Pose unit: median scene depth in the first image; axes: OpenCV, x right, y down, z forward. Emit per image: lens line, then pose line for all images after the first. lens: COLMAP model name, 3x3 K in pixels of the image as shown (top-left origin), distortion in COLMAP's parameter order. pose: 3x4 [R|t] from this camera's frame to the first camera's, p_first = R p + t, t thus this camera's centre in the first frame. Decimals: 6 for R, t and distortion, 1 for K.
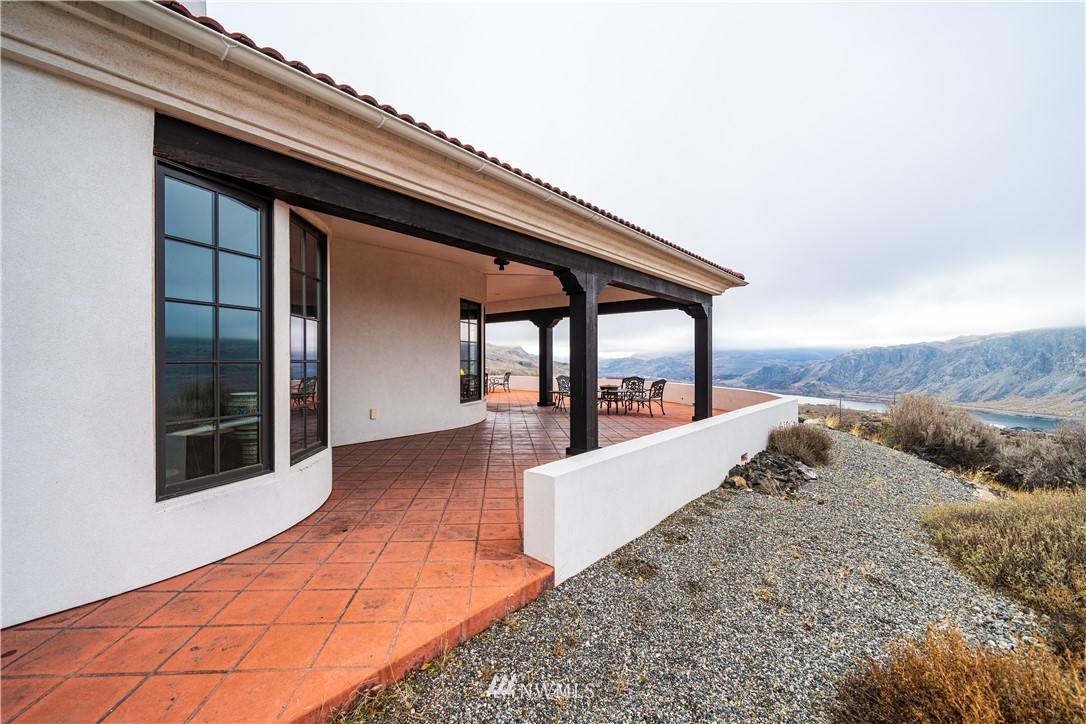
lens RADIAL K [[444.0, 0, 543.0], [0, 444.0, 362.0], [0, 0, 1]] dist [0.000546, -0.000037]
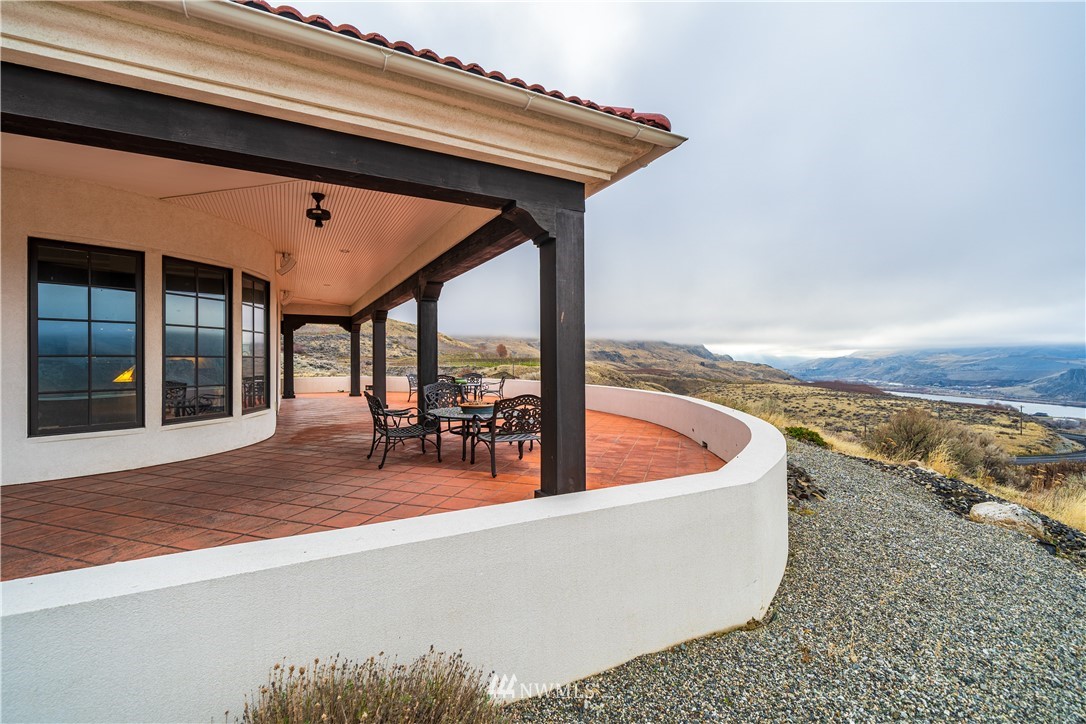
lens RADIAL K [[492.1, 0, 563.7], [0, 492.1, 362.5], [0, 0, 1]] dist [-0.011941, 0.000101]
pose [[0.940131, 0.000673, -0.340813, 0.230190], [-0.000344, 0.999999, 0.001025, 0.004190], [0.340813, -0.000846, 0.940131, 0.261413]]
